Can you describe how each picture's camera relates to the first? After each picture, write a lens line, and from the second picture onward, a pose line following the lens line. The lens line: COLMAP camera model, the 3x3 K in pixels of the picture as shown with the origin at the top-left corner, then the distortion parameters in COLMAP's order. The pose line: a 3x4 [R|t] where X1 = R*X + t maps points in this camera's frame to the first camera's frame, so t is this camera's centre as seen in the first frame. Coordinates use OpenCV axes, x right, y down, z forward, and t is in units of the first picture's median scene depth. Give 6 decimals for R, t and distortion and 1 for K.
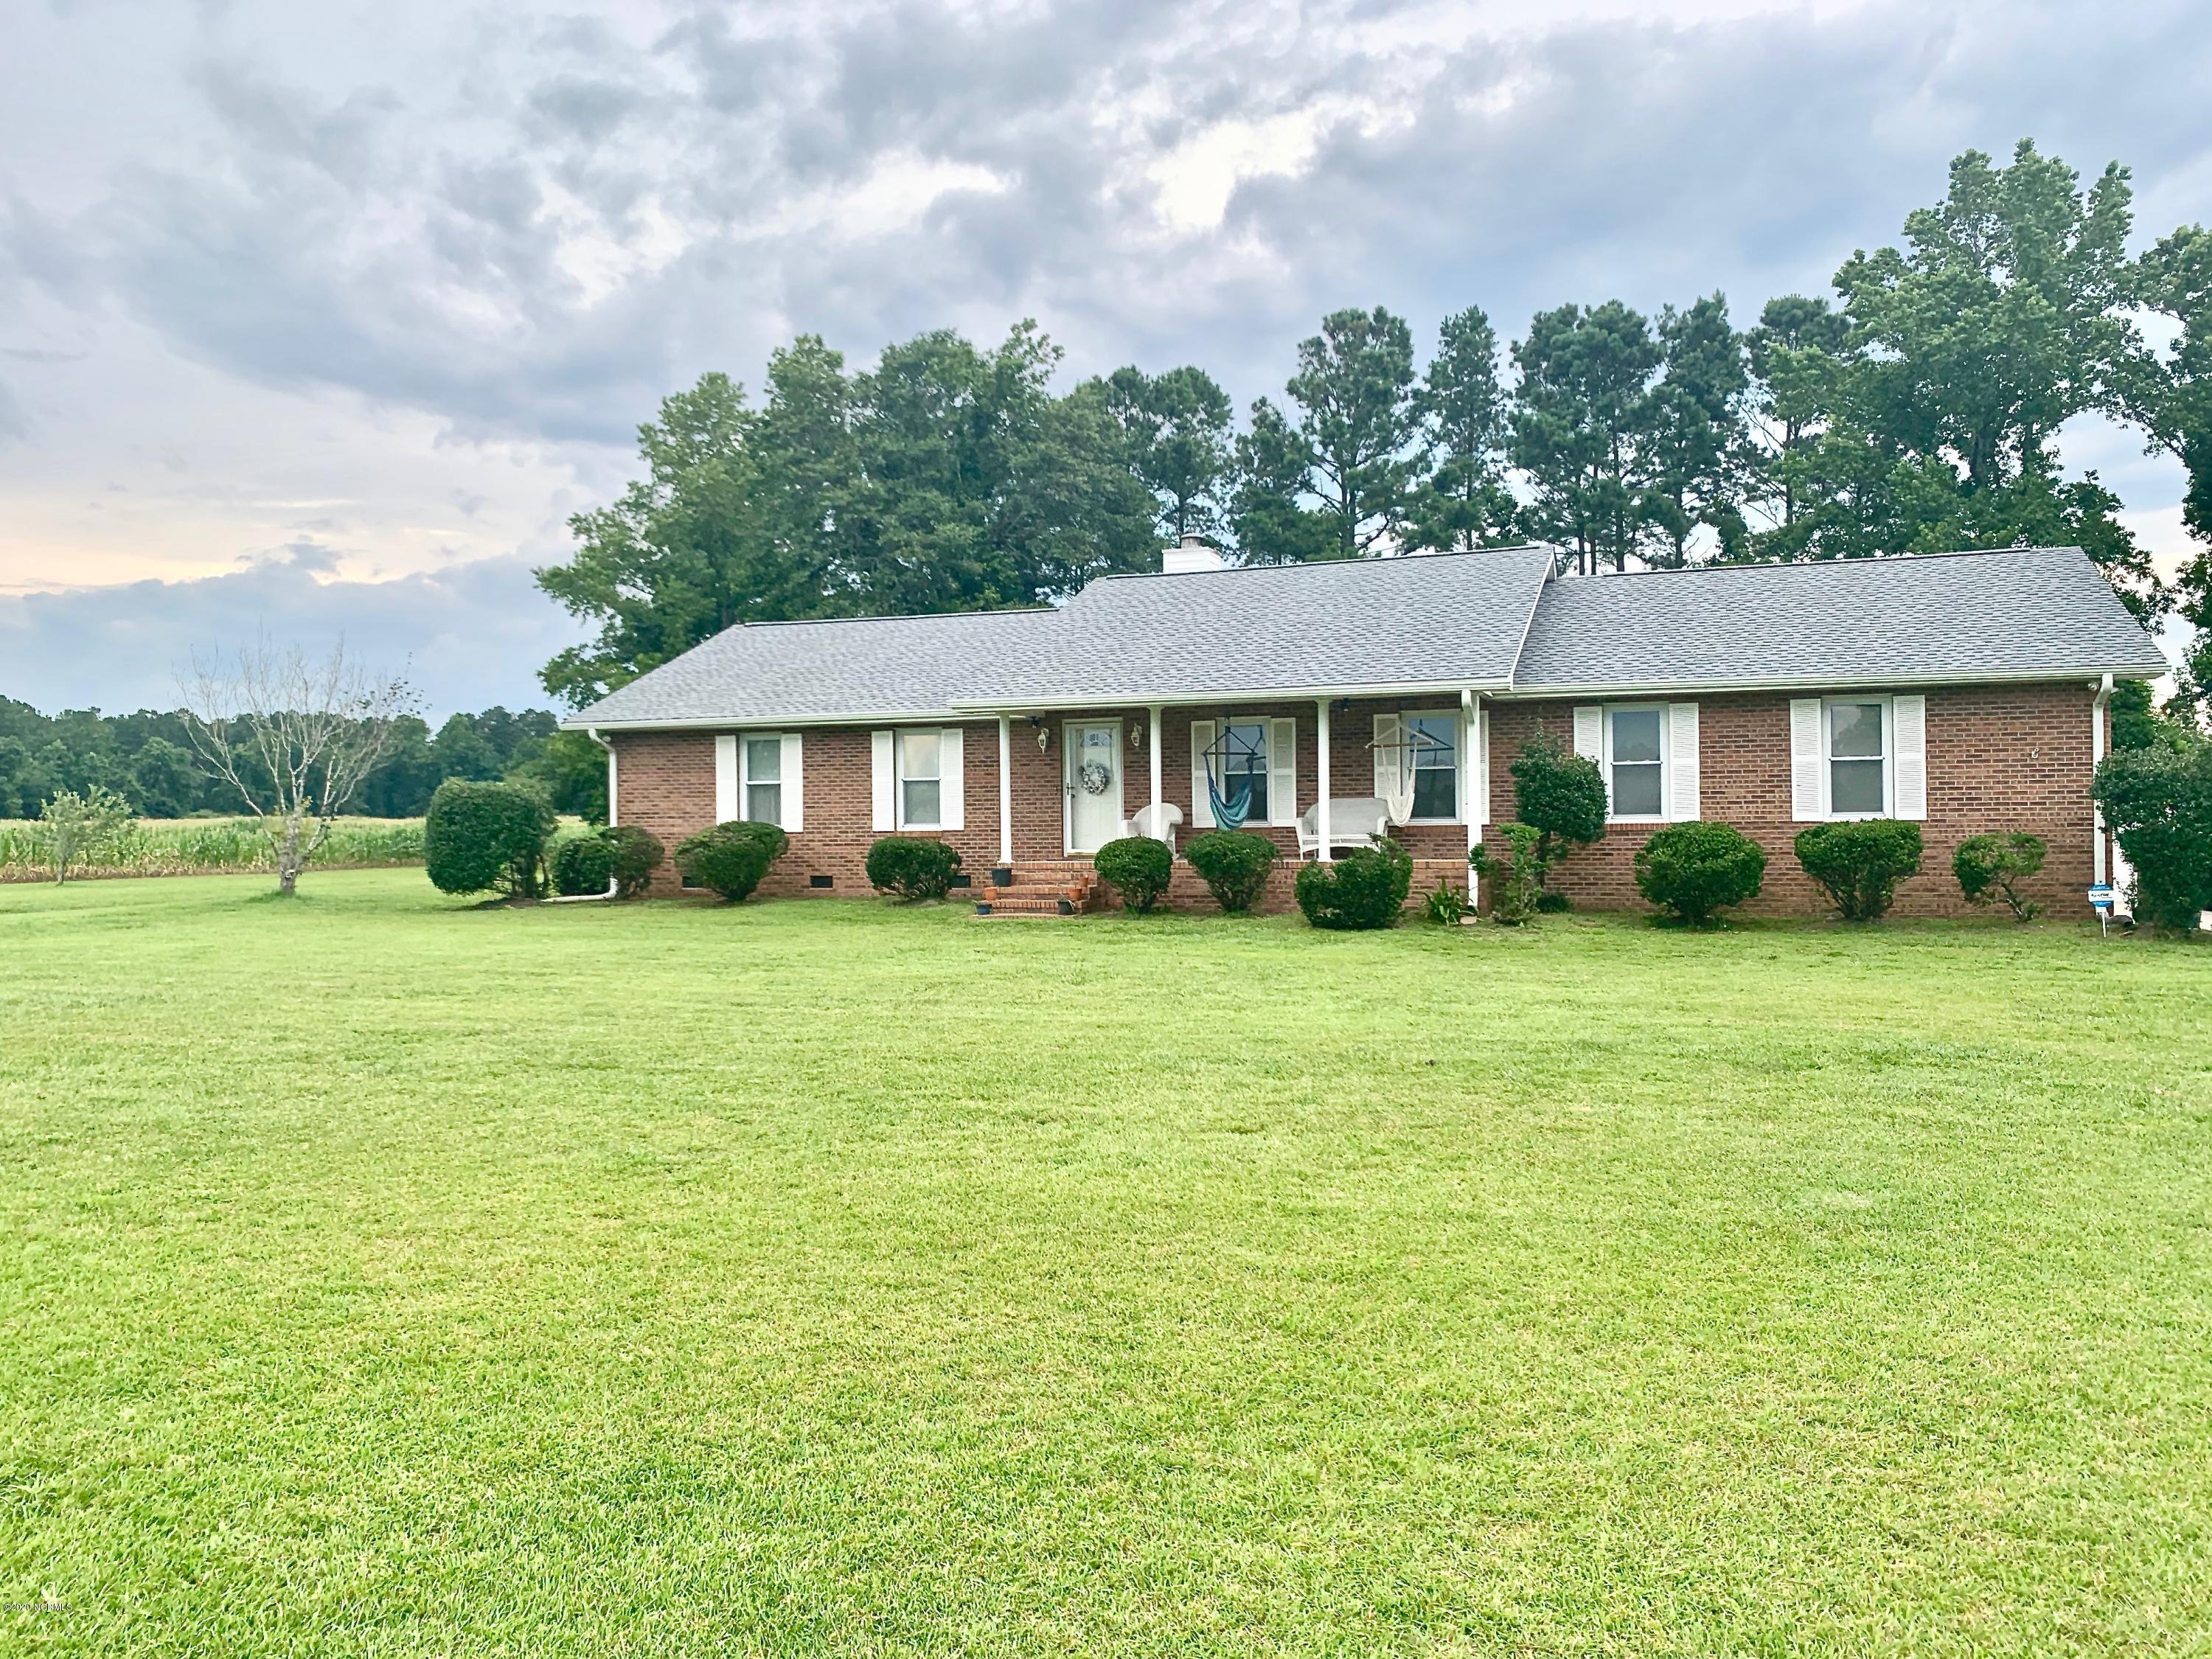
lens RADIAL K [[1715.3, 0, 1106.0], [0, 1715.3, 829.5], [0, 0, 1]] dist [0.187057, -0.192150]
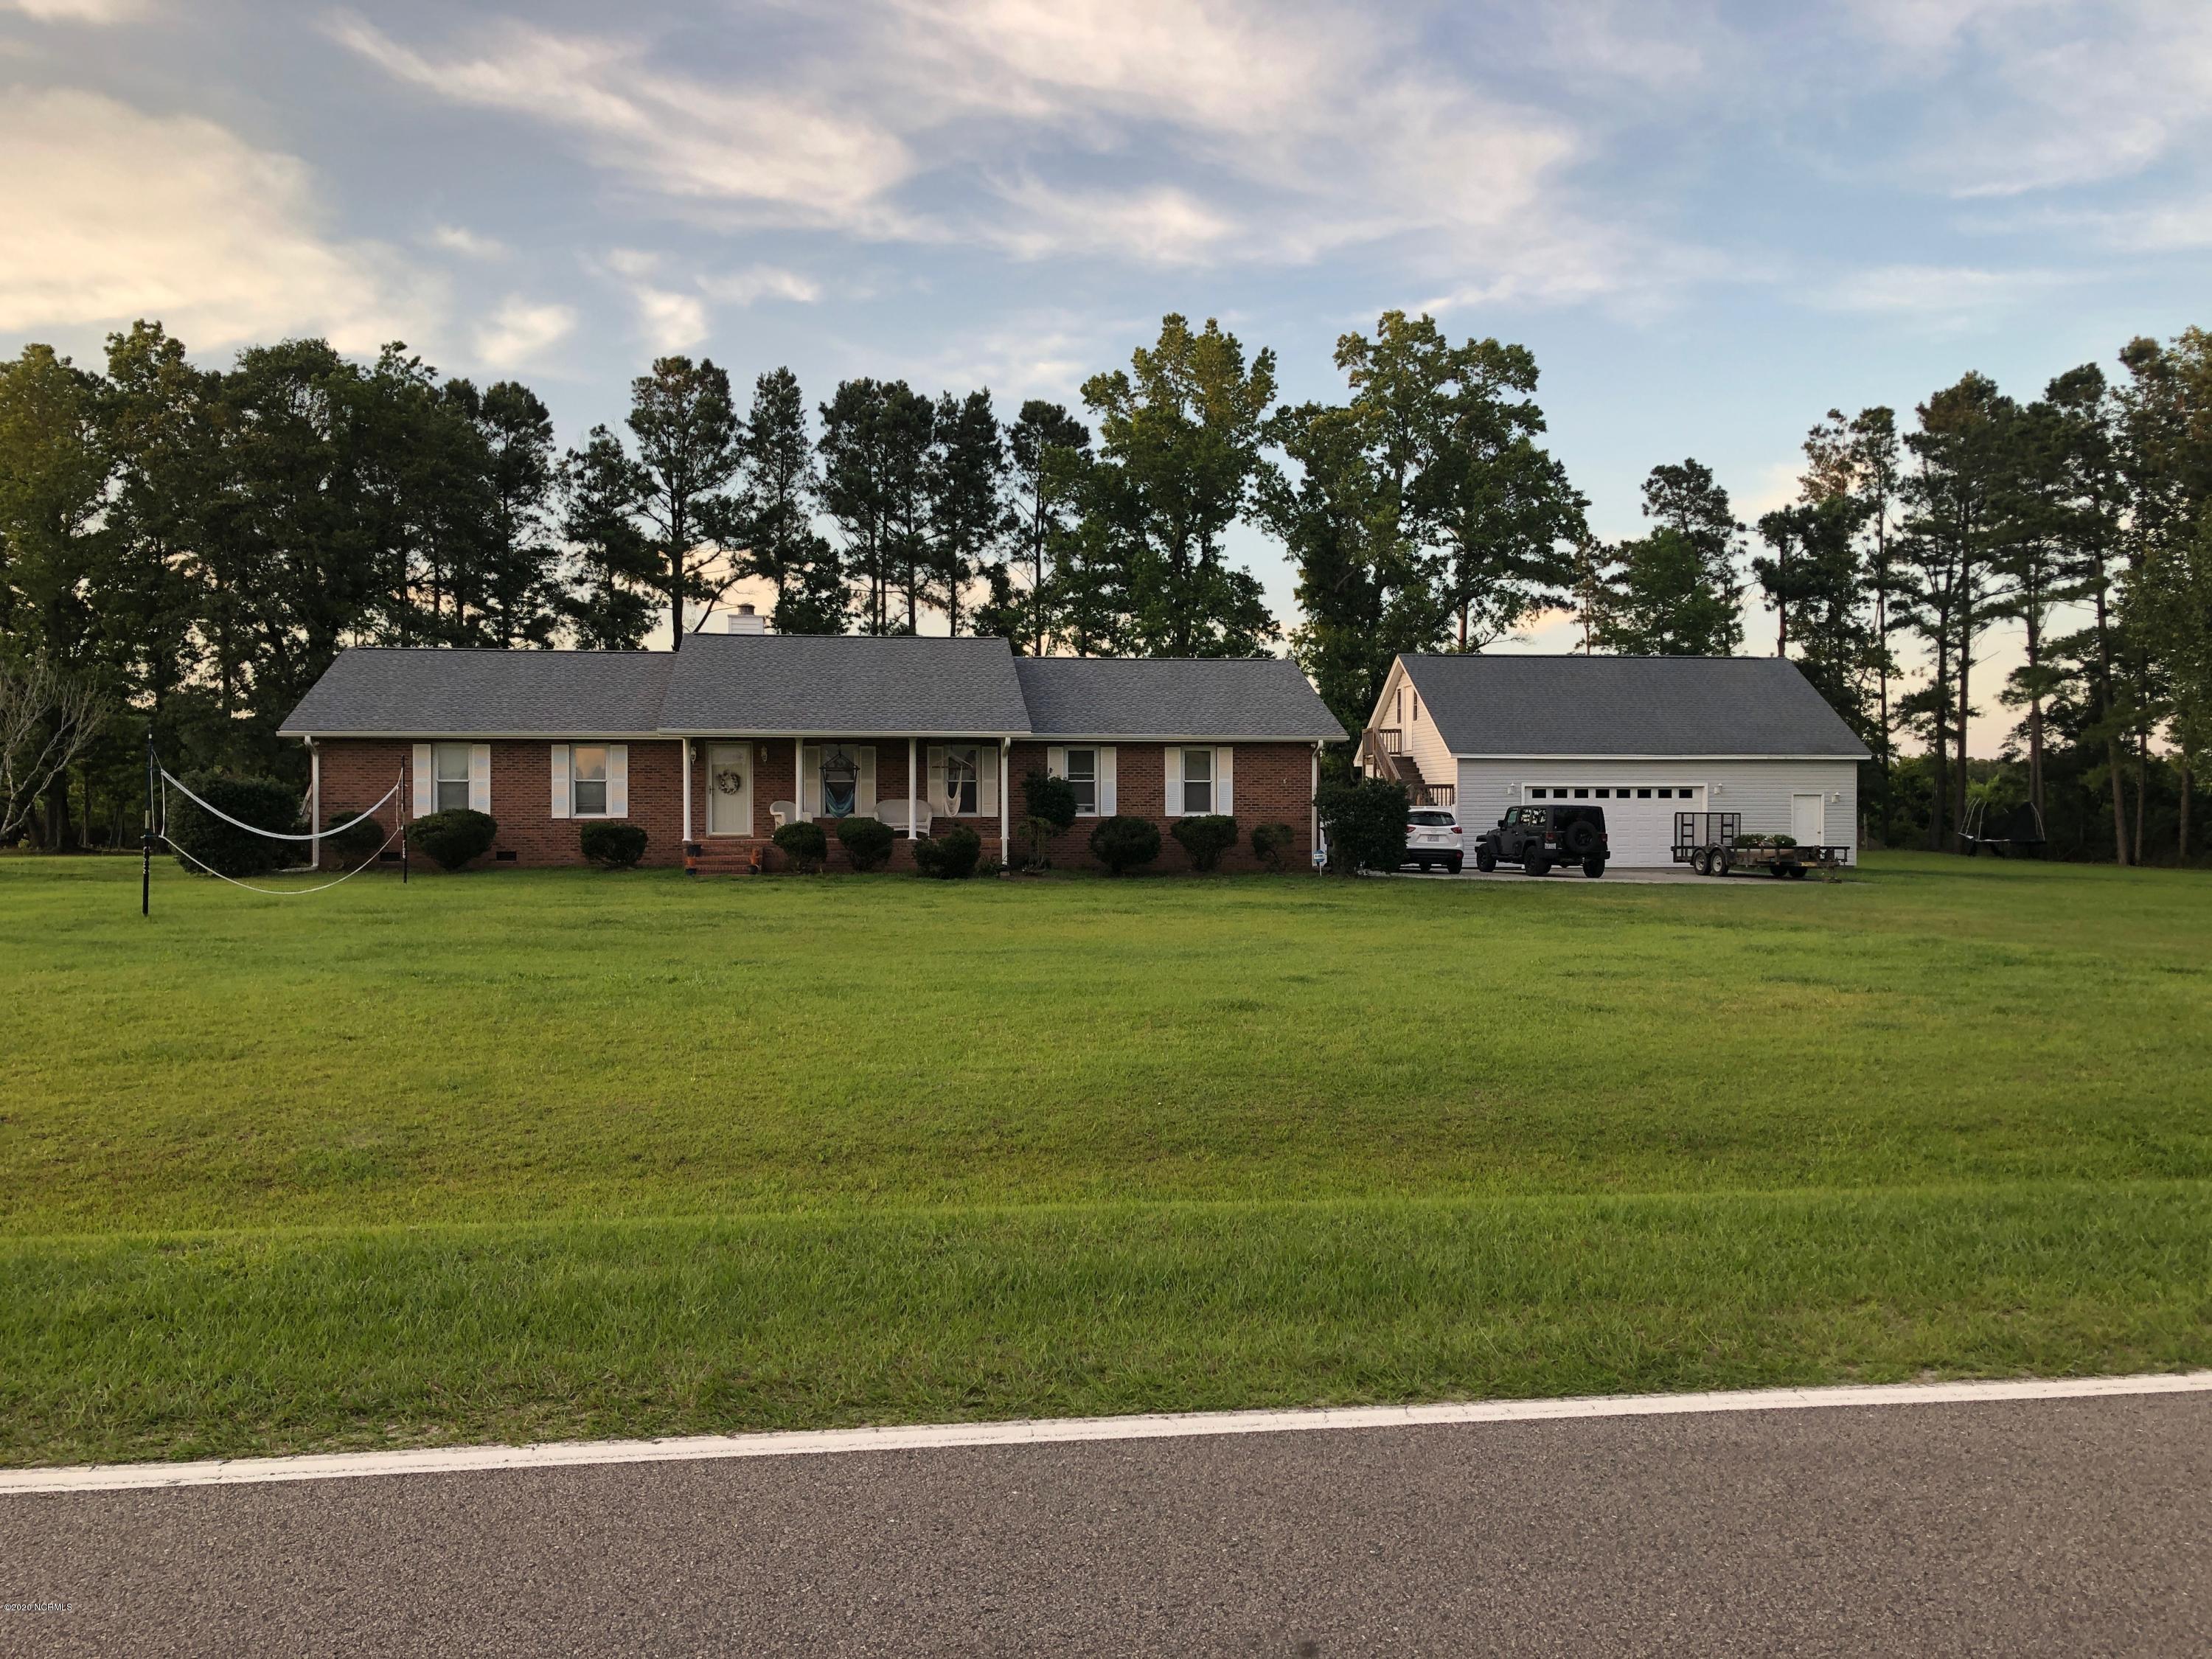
lens RADIAL K [[1715.3, 0, 1106.0], [0, 1715.3, 829.5], [0, 0, 1]] dist [0.187057, -0.192150]
pose [[0.903600, 0.006340, 0.428330, -0.115239], [-0.005920, 0.999980, -0.002312, 0.003591], [-0.428336, -0.000447, 0.903620, -0.150208]]
